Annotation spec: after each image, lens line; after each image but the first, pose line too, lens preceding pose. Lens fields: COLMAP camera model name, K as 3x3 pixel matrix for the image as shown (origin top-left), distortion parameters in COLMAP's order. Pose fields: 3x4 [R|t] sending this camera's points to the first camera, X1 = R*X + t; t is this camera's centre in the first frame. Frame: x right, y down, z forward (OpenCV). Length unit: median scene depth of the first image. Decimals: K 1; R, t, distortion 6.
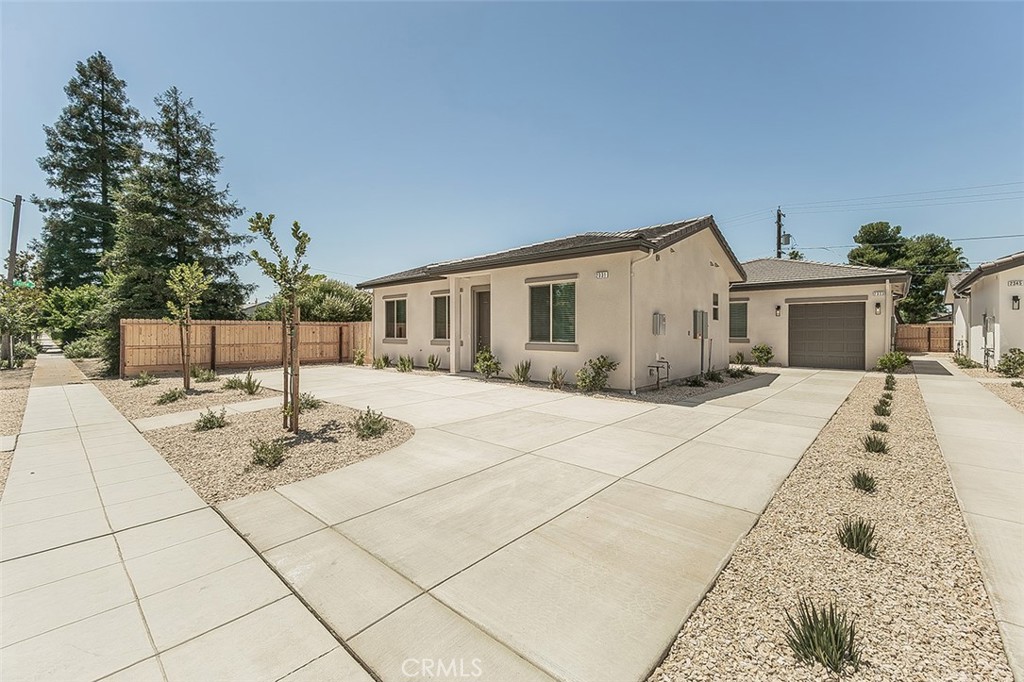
lens RADIAL K [[435.2, 0, 535.6], [0, 435.2, 334.2], [0, 0, 1]] dist [0.004343, 0.001948]
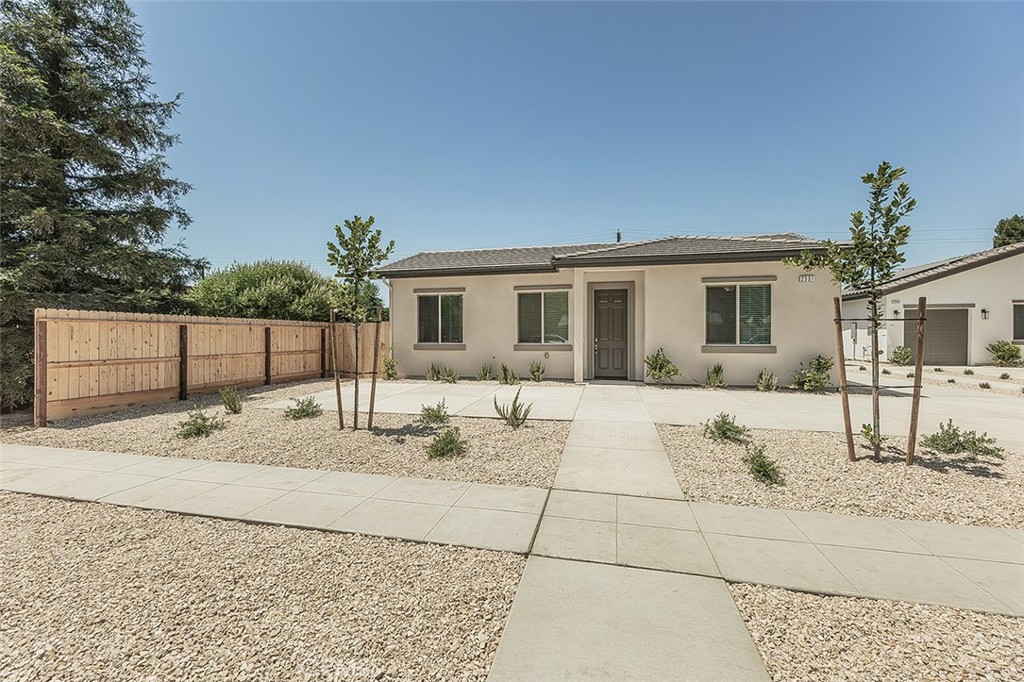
lens RADIAL K [[435.2, 0, 511.3], [0, 435.2, 337.2], [0, 0, 1]] dist [0.004343, 0.001948]
pose [[0.881439, -0.002155, 0.472293, -0.680610], [0.006124, 0.999958, -0.006866, 0.004865], [-0.472258, 0.008944, 0.881415, 0.288893]]
